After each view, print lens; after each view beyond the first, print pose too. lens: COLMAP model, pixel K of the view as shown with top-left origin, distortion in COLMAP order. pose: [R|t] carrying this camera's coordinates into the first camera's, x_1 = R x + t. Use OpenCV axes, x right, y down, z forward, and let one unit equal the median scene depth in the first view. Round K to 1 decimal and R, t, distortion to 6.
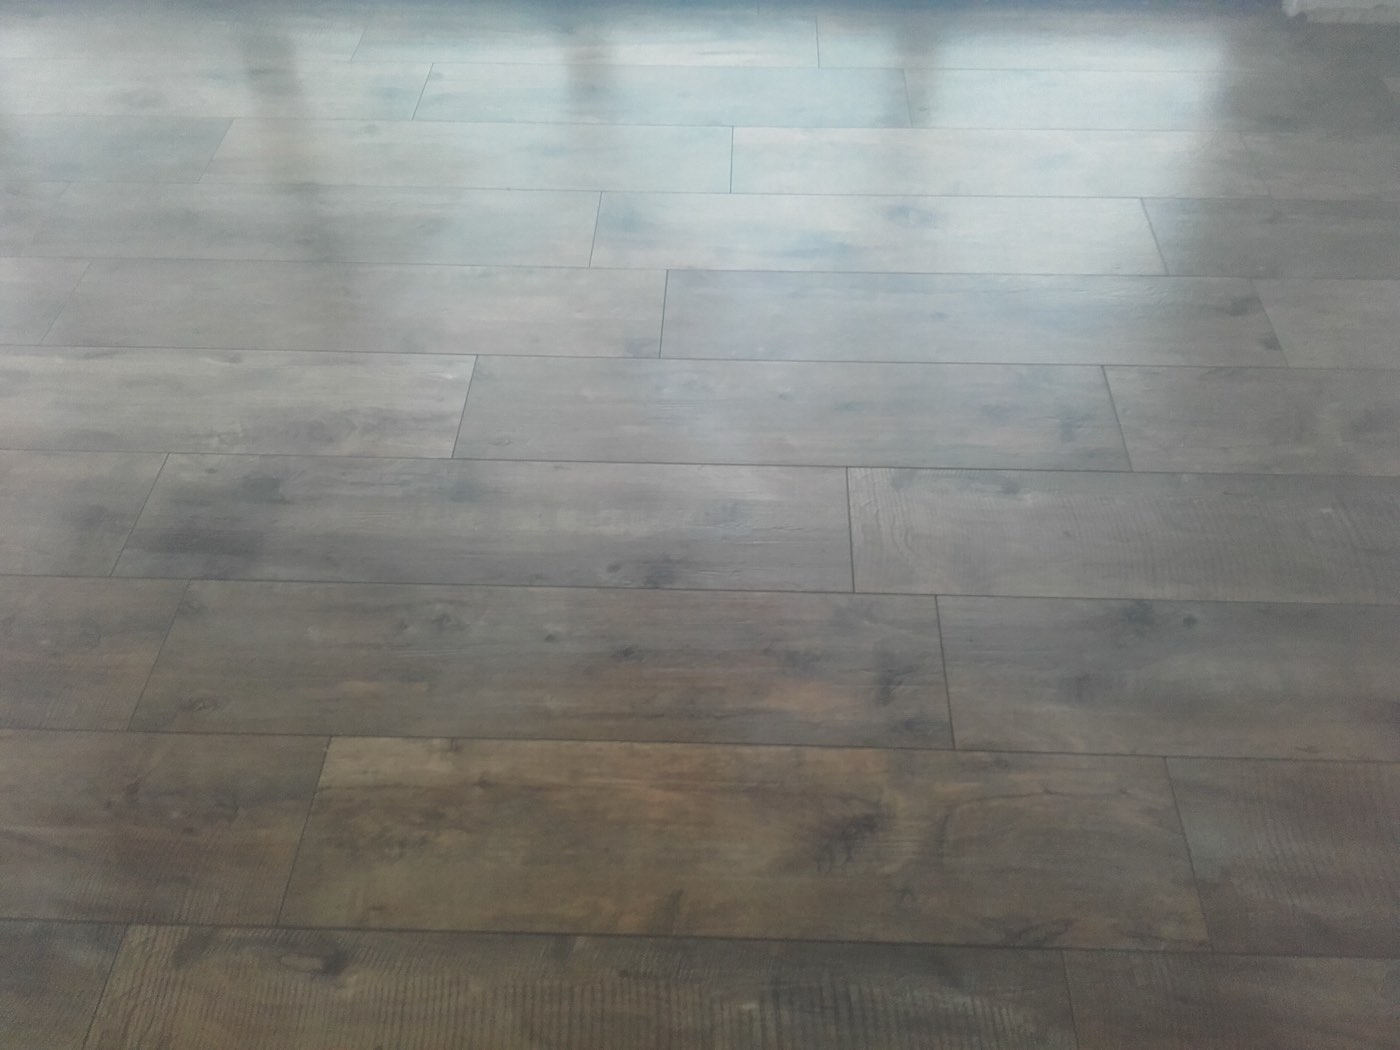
lens RADIAL K [[1268.2, 0, 725.5], [0, 1268.2, 523.6], [0, 0, 1]] dist [0.081722, -0.149101]
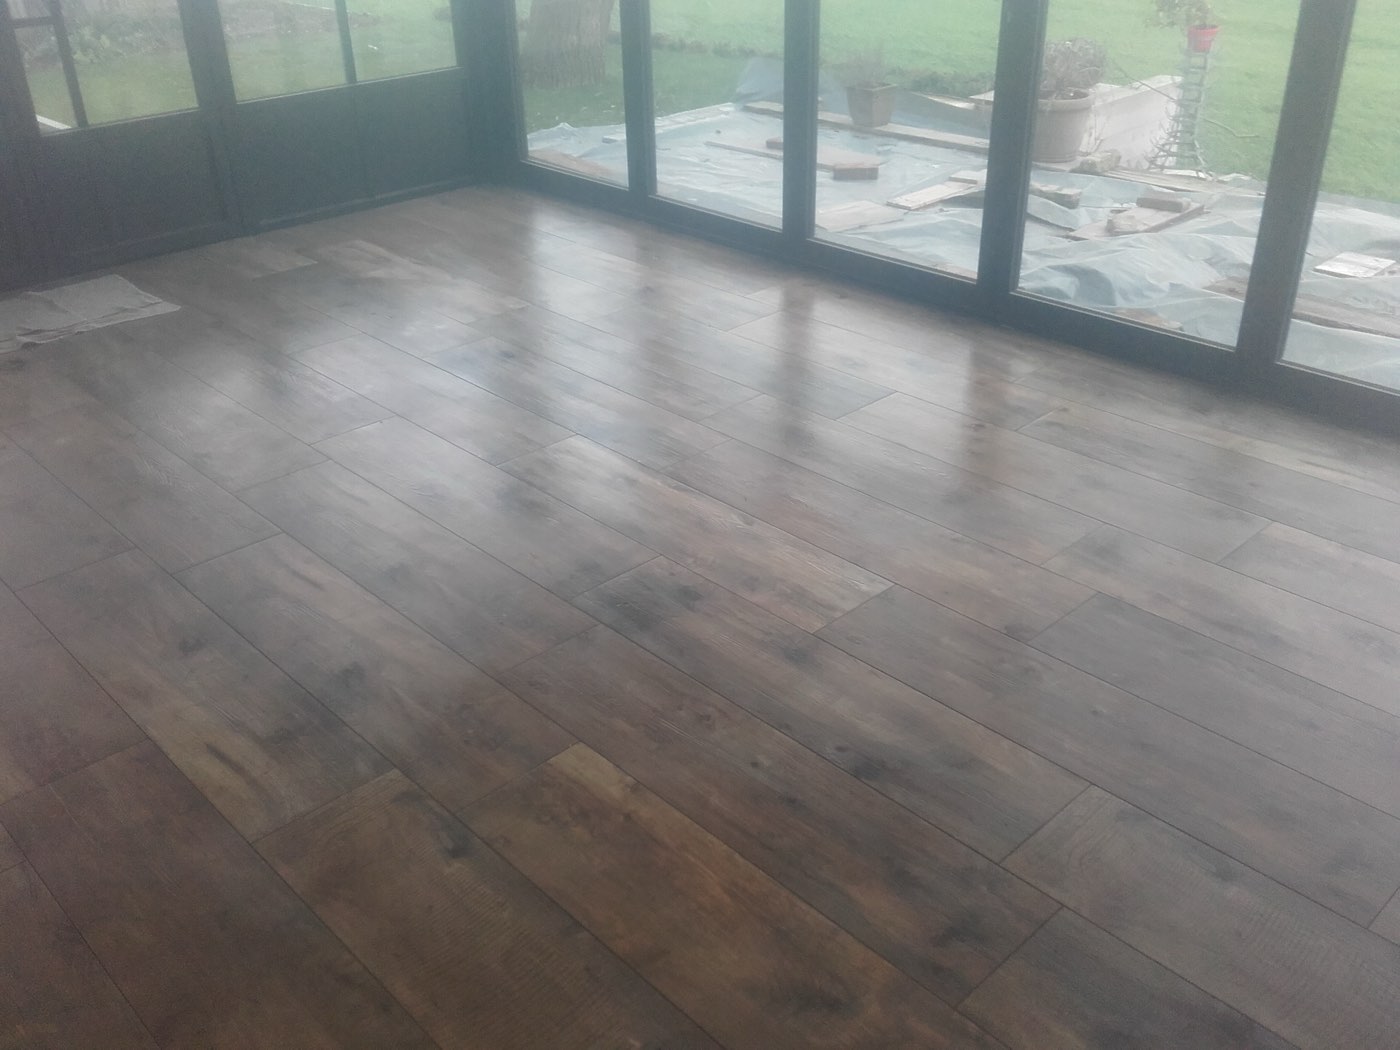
lens RADIAL K [[1271.6, 0, 700.0], [0, 1271.6, 525.0], [0, 0, 1]] dist [0.086335, -0.147126]
pose [[0.710464, 0.331967, -0.620515, 0.508264], [-0.493930, 0.863298, -0.103676, 0.045164], [0.501273, 0.380150, 0.777311, -0.059753]]
